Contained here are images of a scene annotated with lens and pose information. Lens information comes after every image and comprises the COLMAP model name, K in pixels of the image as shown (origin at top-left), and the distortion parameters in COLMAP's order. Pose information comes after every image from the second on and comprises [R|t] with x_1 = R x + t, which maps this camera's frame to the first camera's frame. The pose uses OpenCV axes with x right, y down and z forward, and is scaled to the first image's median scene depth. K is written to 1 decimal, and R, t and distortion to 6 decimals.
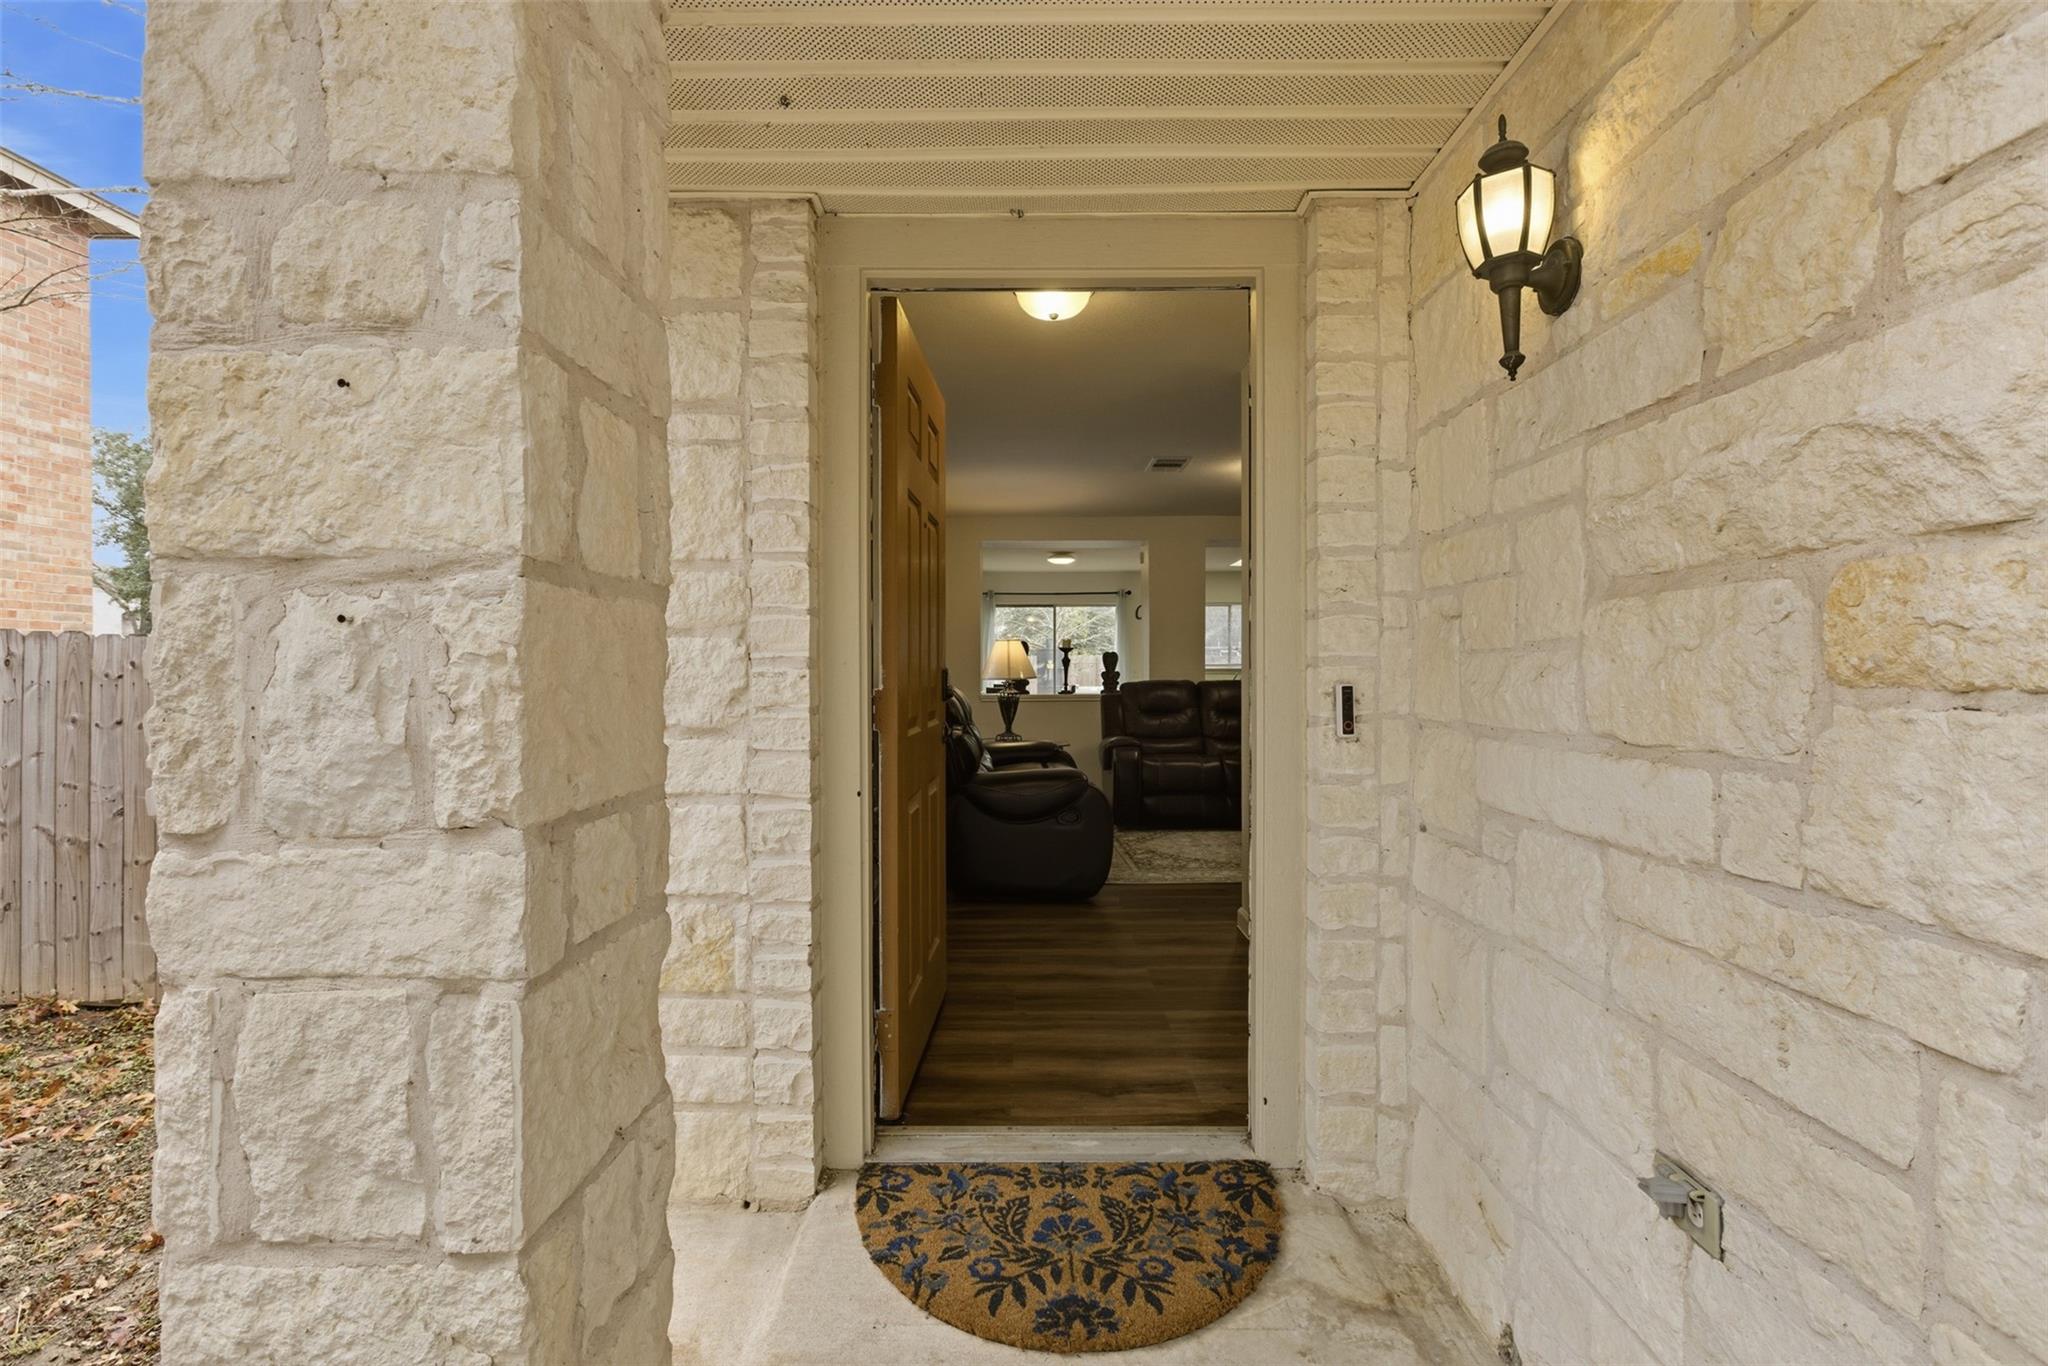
lens RADIAL K [[935.5, 0, 1024.9], [0, 935.5, 670.7], [0, 0, 1]] dist [-0.002542, 0.000024]
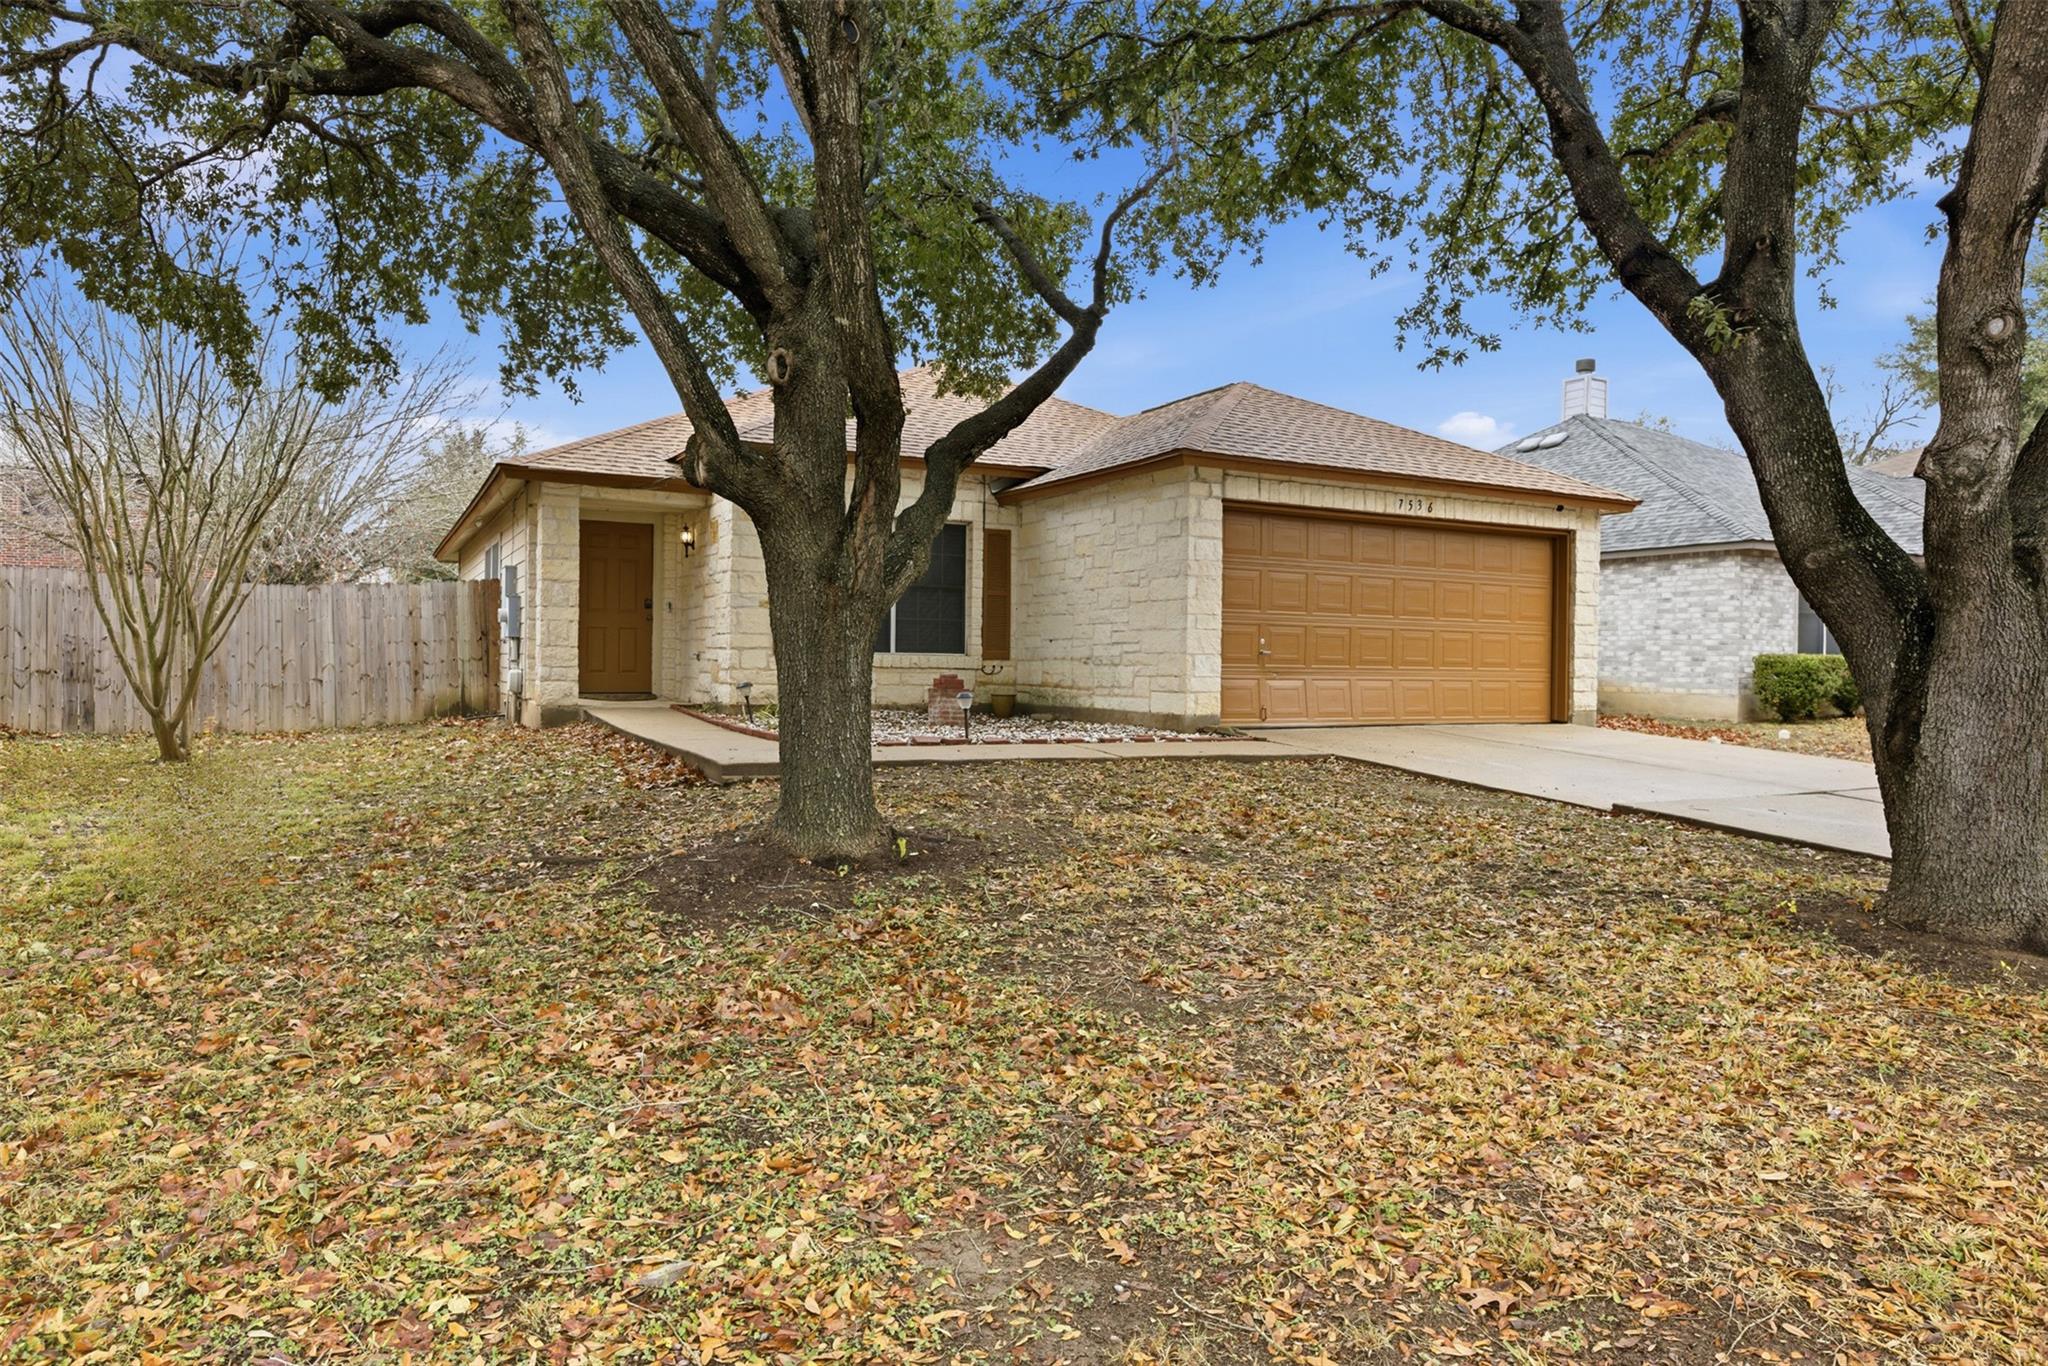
lens RADIAL K [[1242.9, 0, 1029.9], [0, 1242.9, 671.7], [0, 0, 1]] dist [-0.014622, -0.000458]
pose [[0.879537, 0.009405, 0.475737, -1.482226], [-0.012624, 0.999914, 0.003571, 0.432873], [-0.475662, -0.009147, 0.879580, -7.563939]]
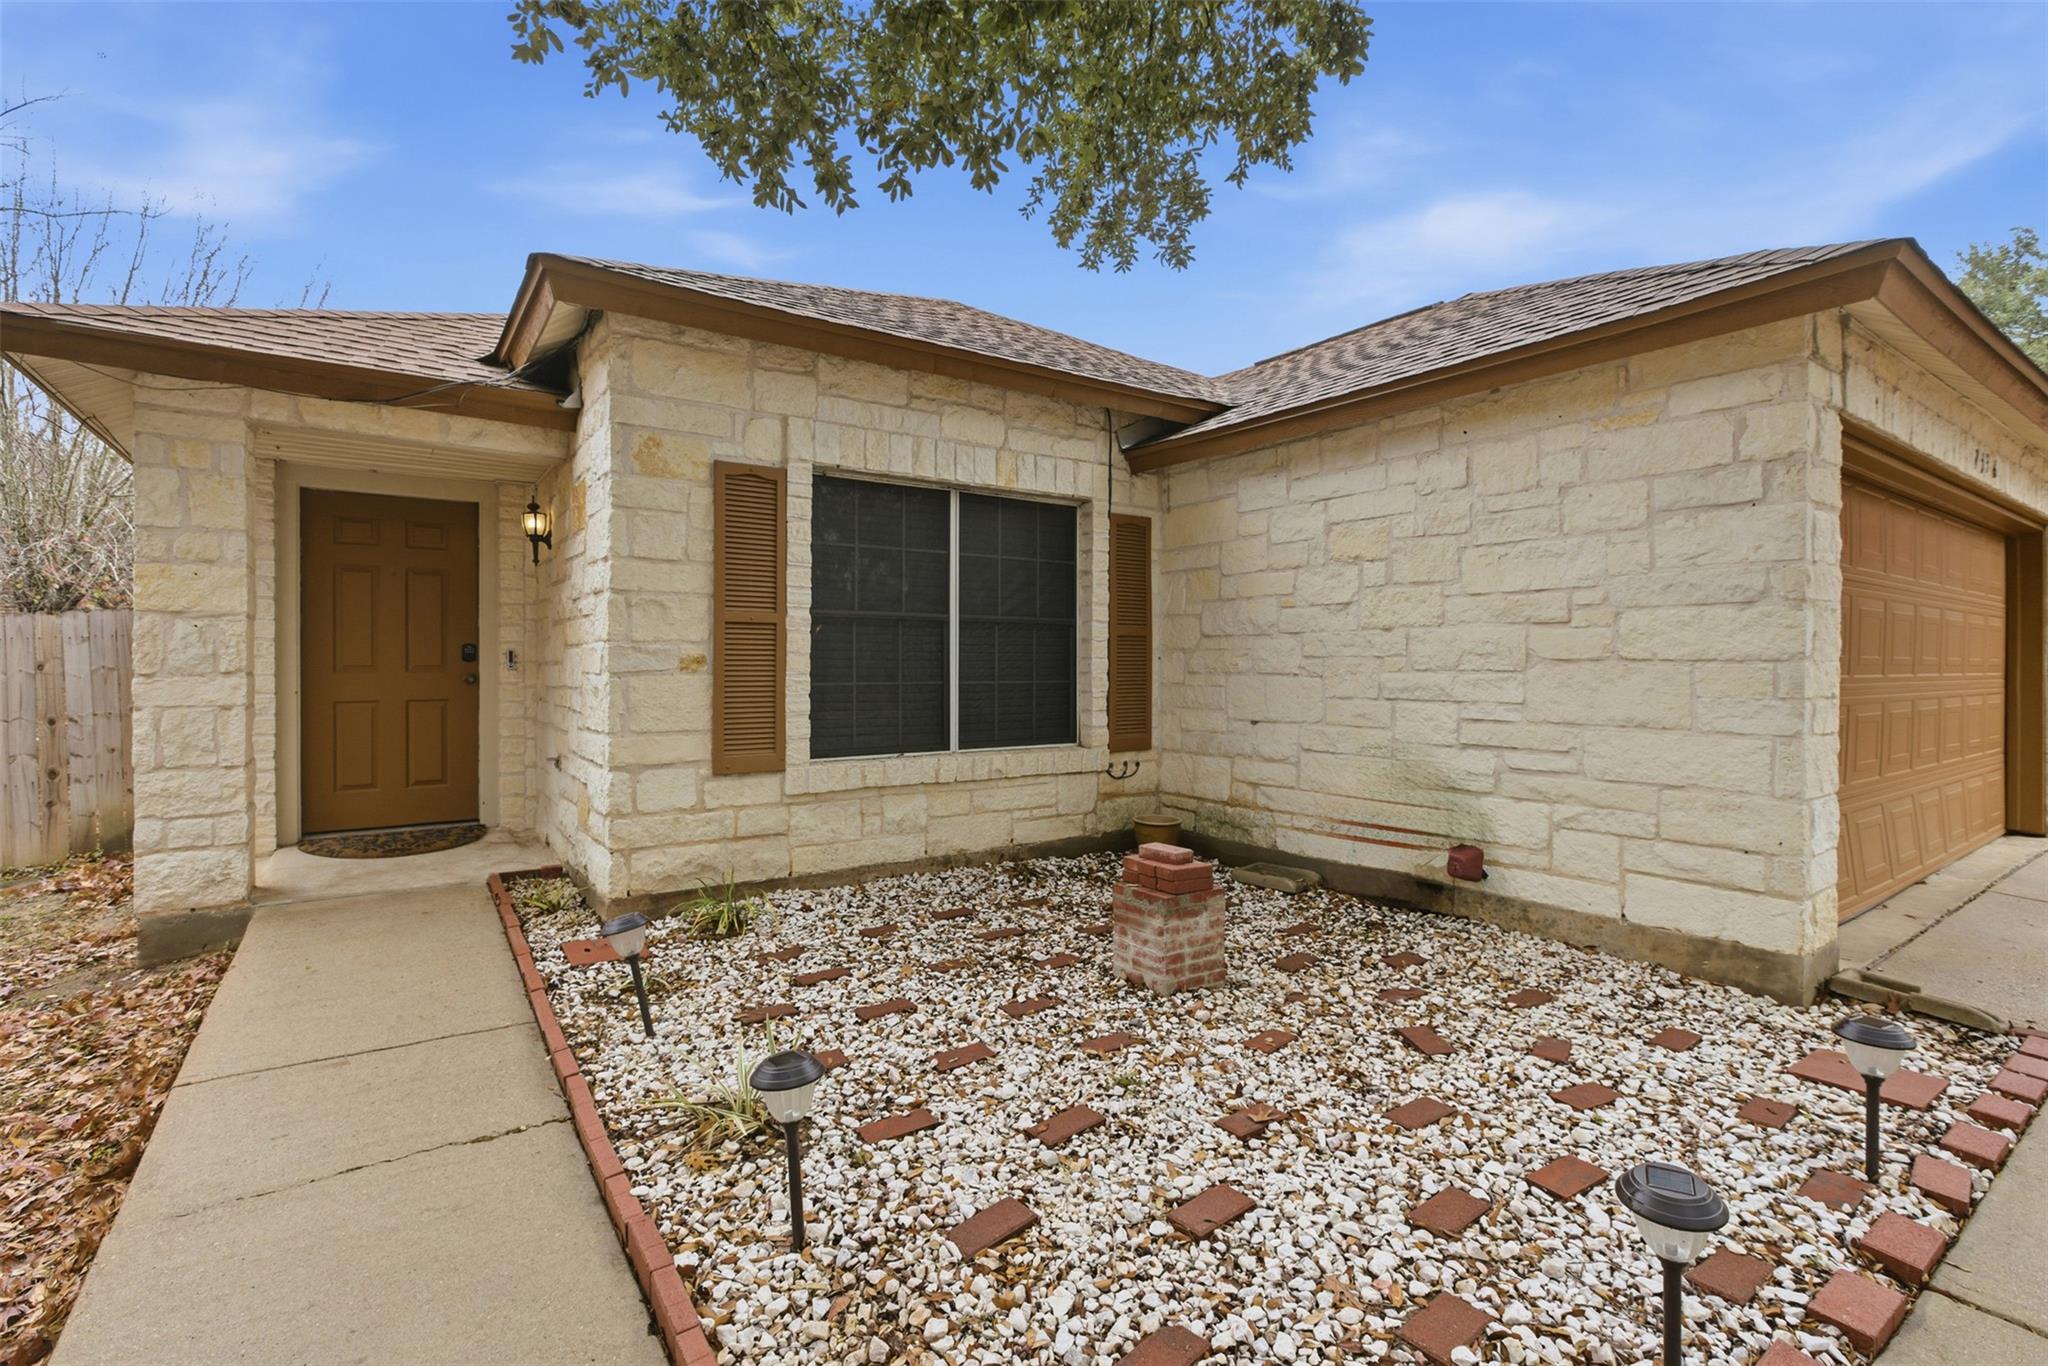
lens RADIAL K [[935.5, 0, 1024.9], [0, 935.5, 670.7], [0, 0, 1]] dist [-0.002542, 0.000024]
pose [[0.819326, -0.000530, 0.573328, -0.016406], [-0.003404, 0.999977, 0.005789, 0.065817], [-0.573318, -0.006695, 0.819306, -2.717497]]
